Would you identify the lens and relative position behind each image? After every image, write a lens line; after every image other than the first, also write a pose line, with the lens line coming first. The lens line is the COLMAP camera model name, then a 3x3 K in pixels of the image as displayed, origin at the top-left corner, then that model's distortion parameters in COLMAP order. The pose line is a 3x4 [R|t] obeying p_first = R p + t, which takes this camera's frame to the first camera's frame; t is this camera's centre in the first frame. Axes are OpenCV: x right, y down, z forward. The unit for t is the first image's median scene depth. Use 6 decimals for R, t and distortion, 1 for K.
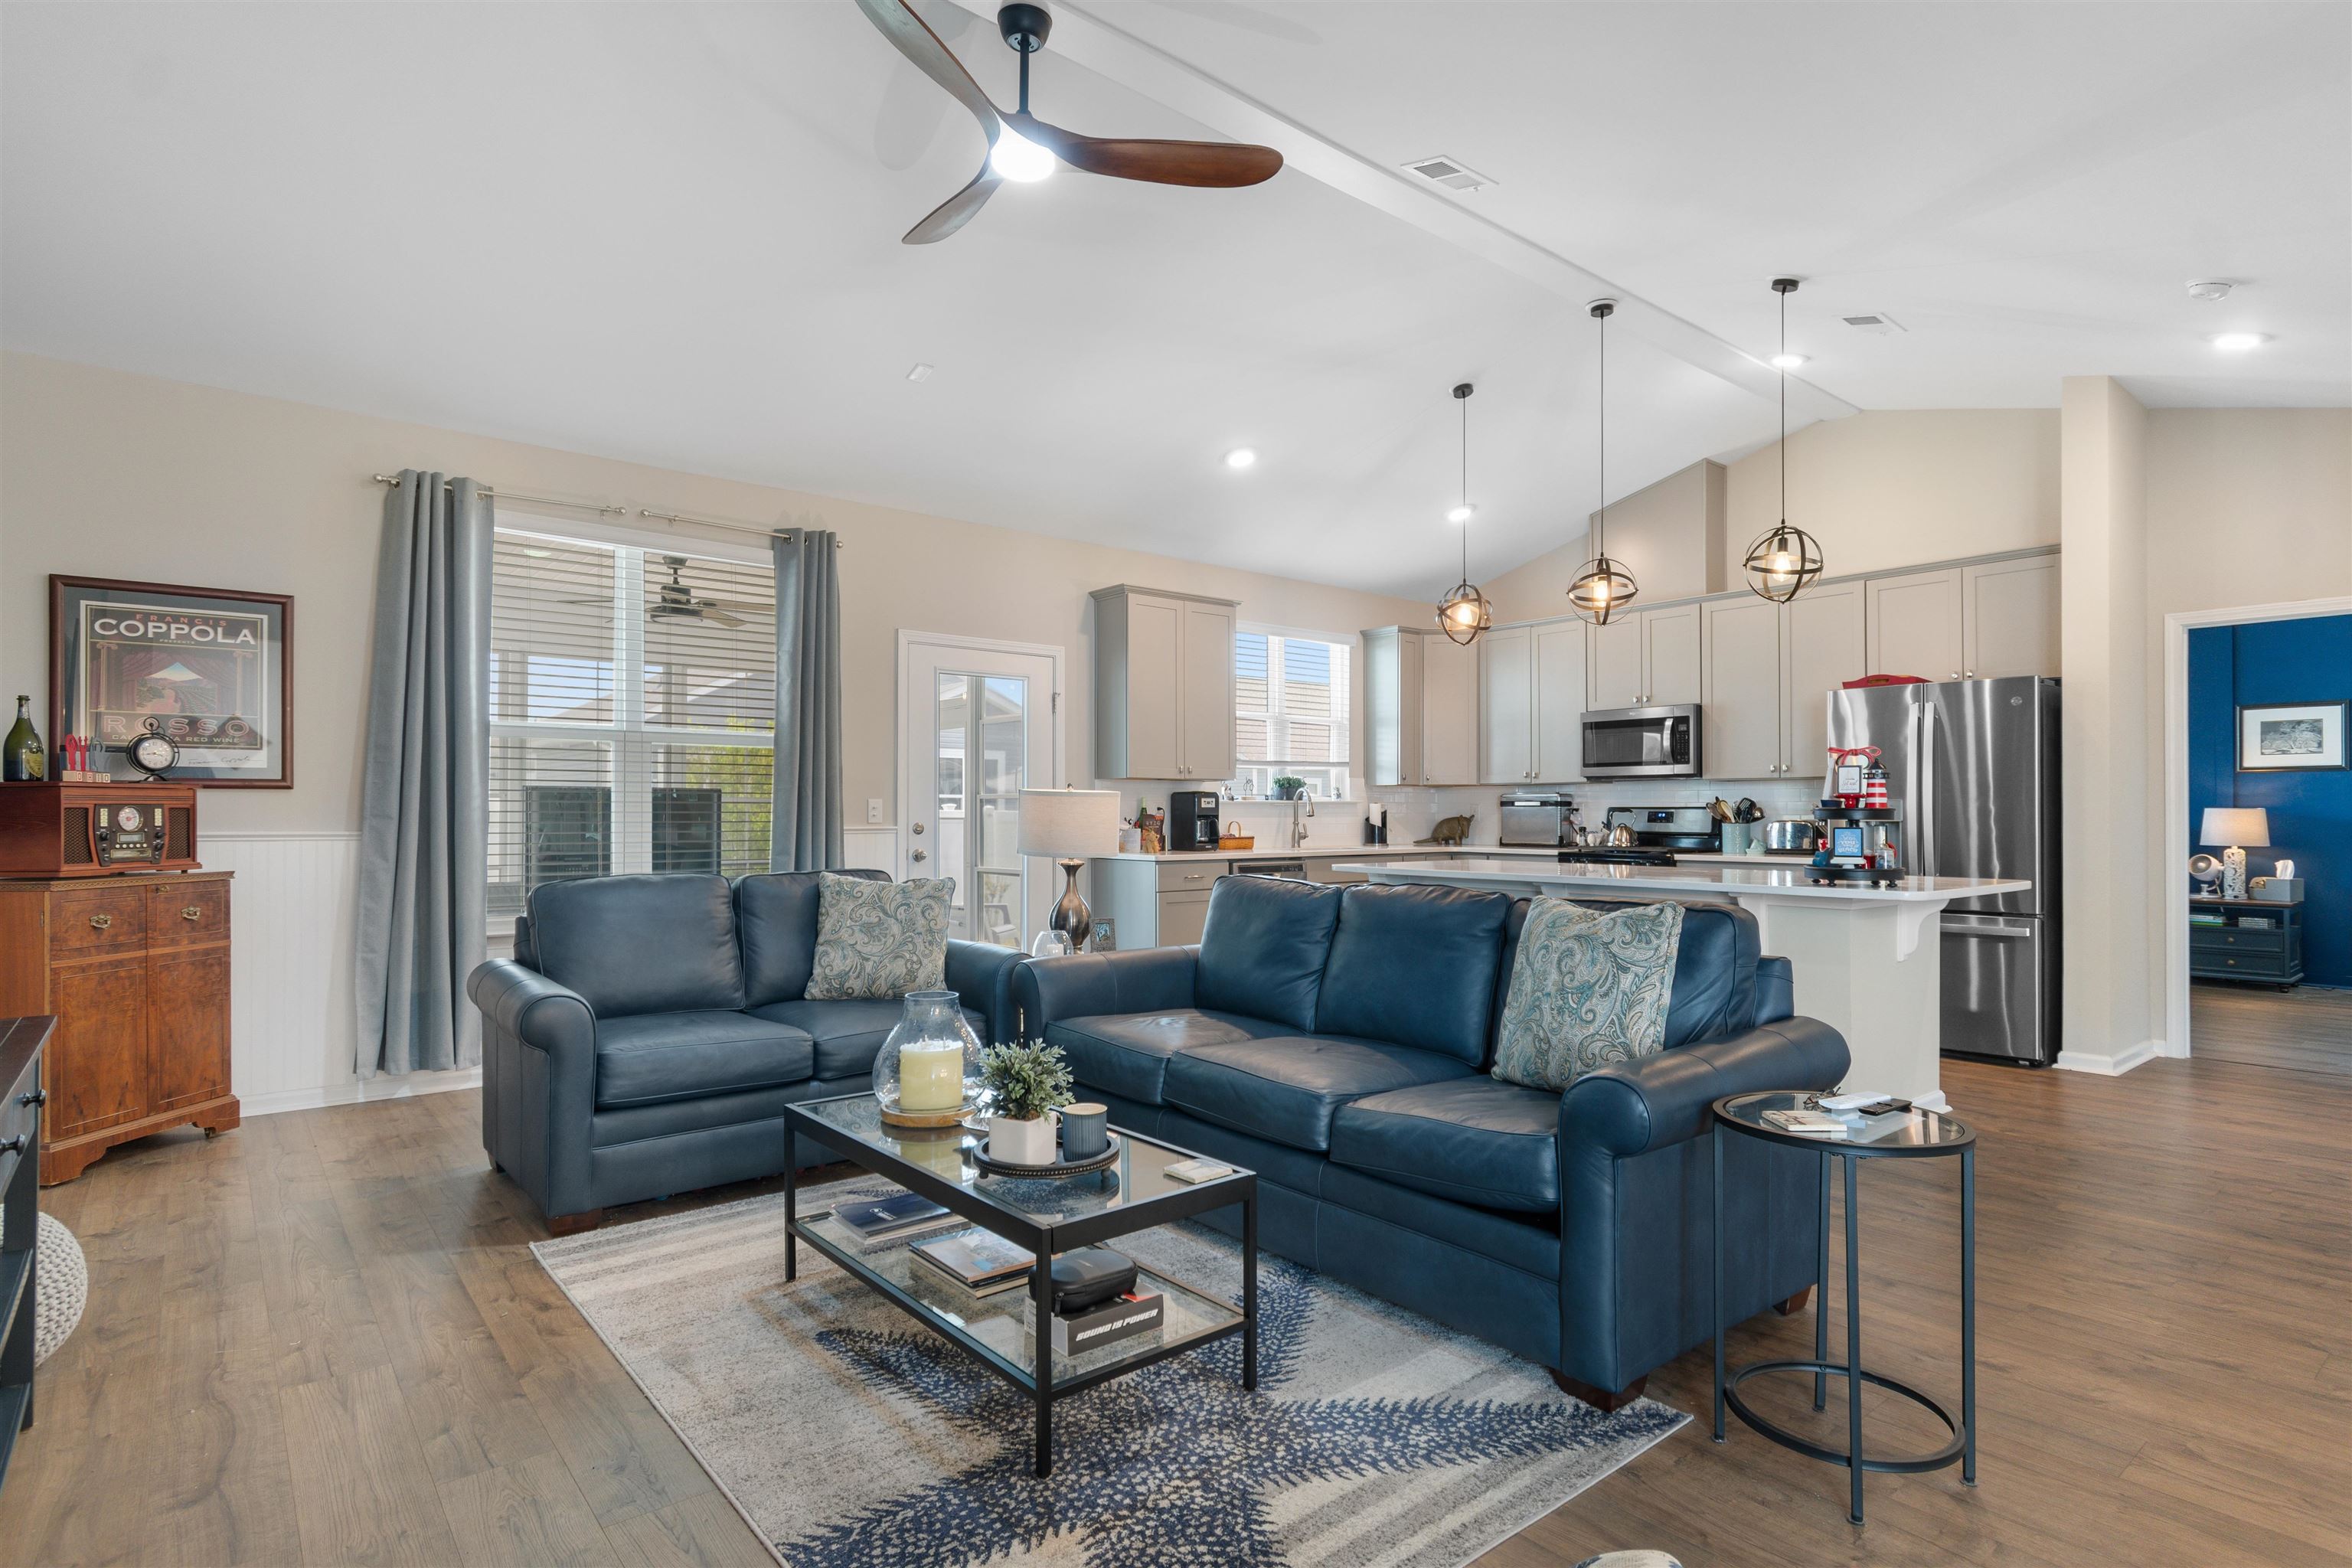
lens RADIAL K [[1201.3, 0, 1175.9], [0, 1201.3, 808.2], [0, 0, 1]] dist [0.000949, 0.000149]
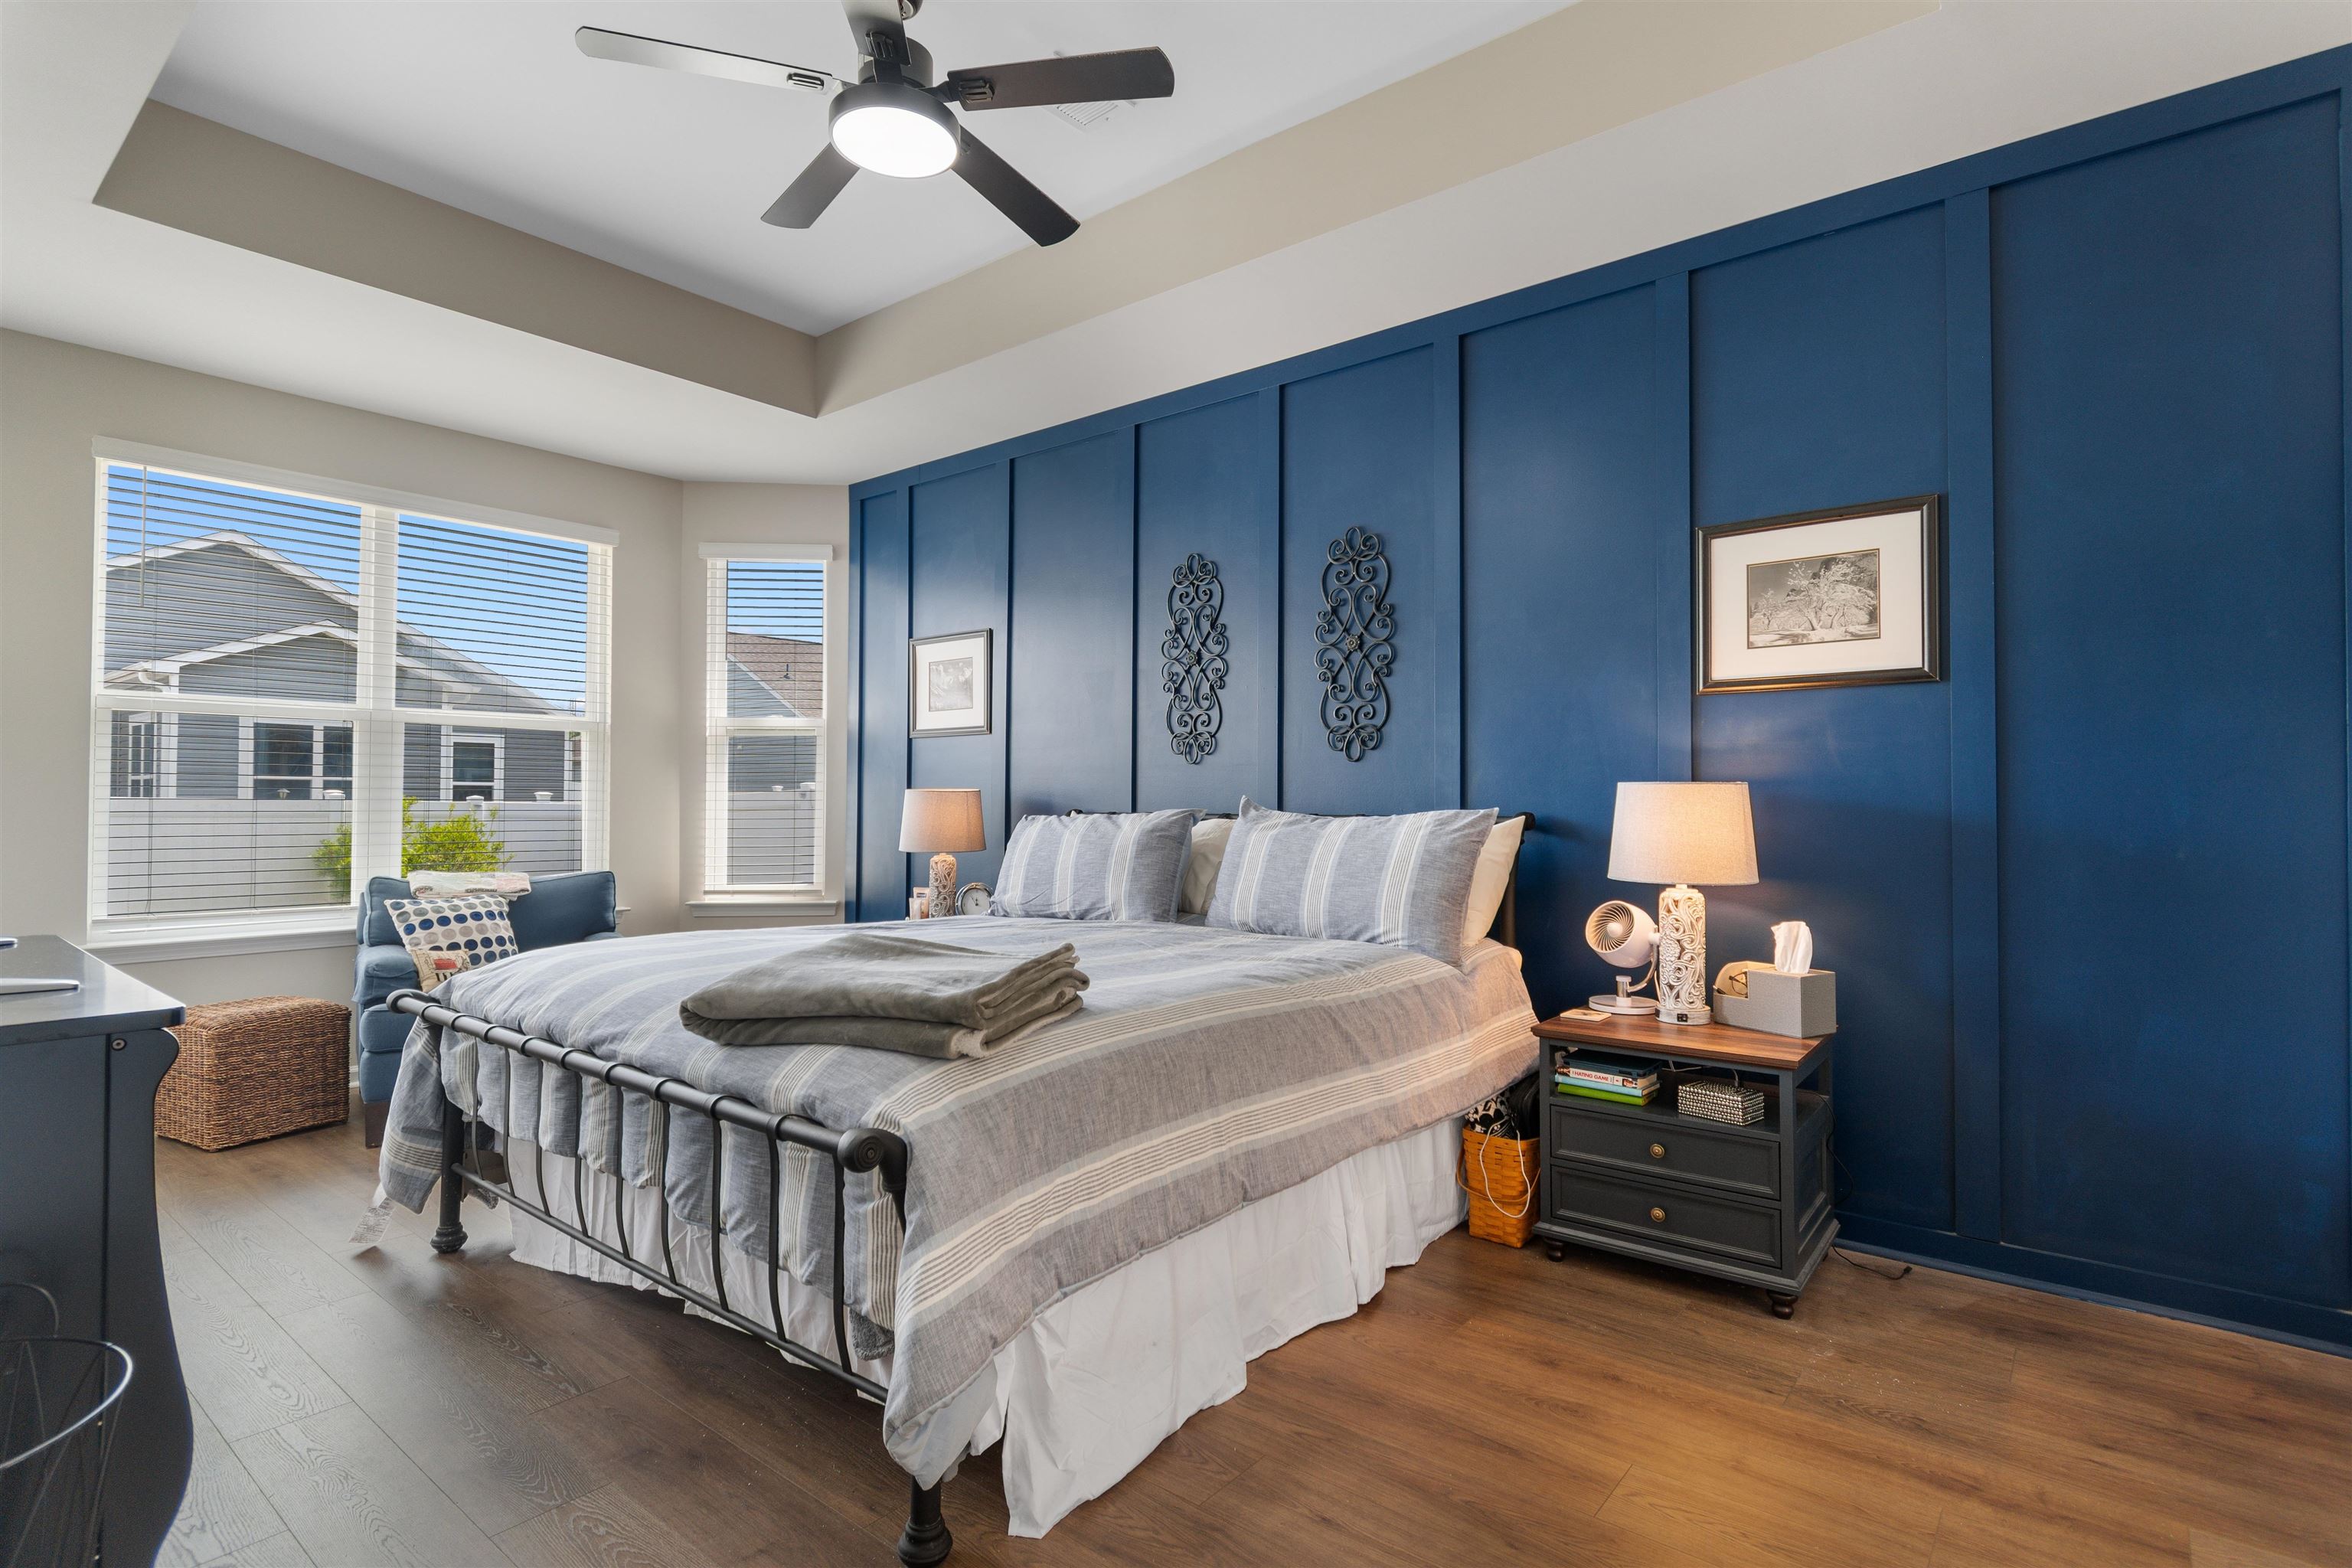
lens RADIAL K [[1149.6, 0, 1171.6], [0, 1149.6, 785.0], [0, 0, 1]] dist [0.003712, 0.000054]
pose [[0.983031, 0.002318, 0.183422, 0.661361], [-0.001058, 0.999975, -0.006965, 0.003433], [-0.183434, 0.006653, 0.983010, 0.677706]]
